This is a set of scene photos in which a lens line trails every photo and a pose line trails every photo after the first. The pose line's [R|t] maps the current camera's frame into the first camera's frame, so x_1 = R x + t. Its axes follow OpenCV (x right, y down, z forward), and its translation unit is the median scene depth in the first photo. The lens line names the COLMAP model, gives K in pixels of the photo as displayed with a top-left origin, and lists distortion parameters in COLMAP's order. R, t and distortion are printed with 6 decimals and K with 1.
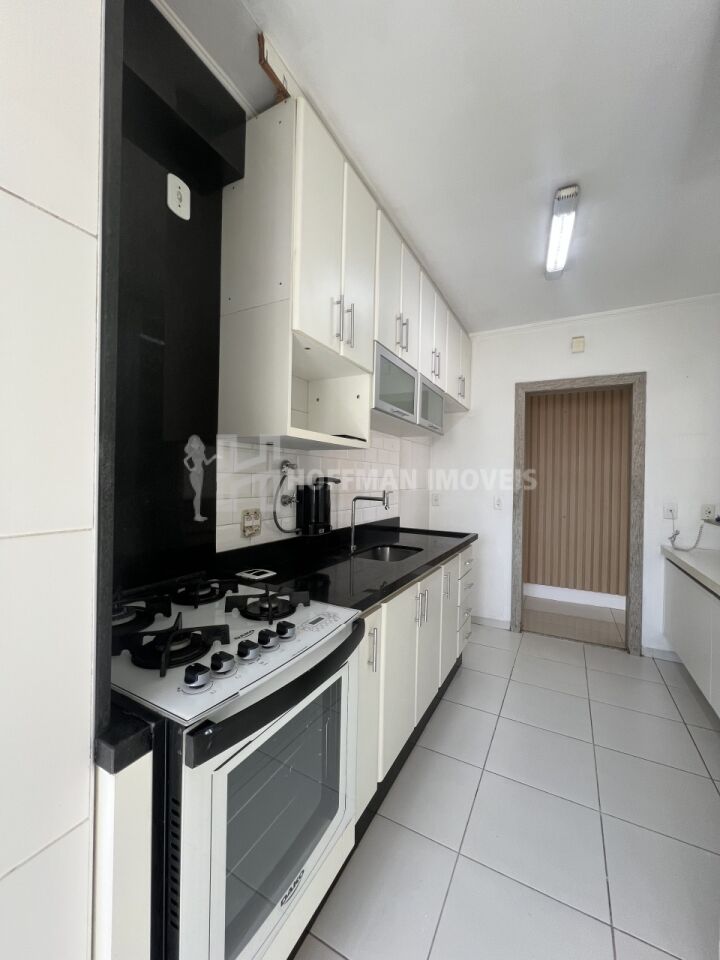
lens RADIAL K [[383.8, 0, 358.5], [0, 383.8, 480.3], [0, 0, 1]] dist [-0.000346, -0.000053]
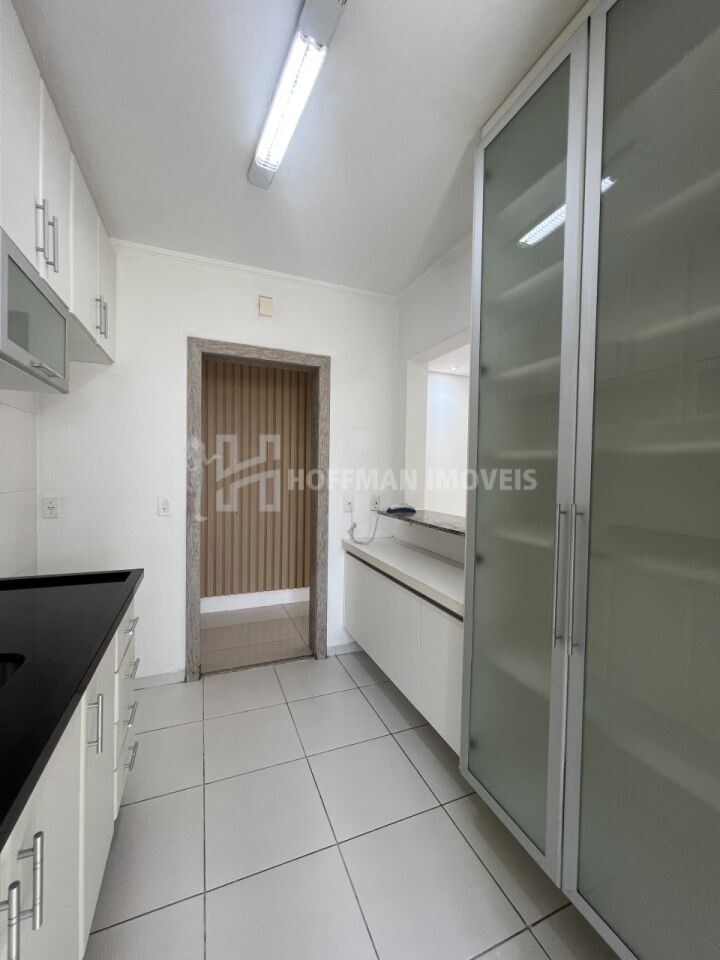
lens RADIAL K [[383.8, 0, 358.5], [0, 383.8, 480.3], [0, 0, 1]] dist [-0.000346, -0.000053]
pose [[0.634075, -0.028858, 0.772733, 0.061585], [-0.004377, 0.999153, 0.040905, -0.020813], [-0.773259, -0.029320, 0.633412, 0.339290]]
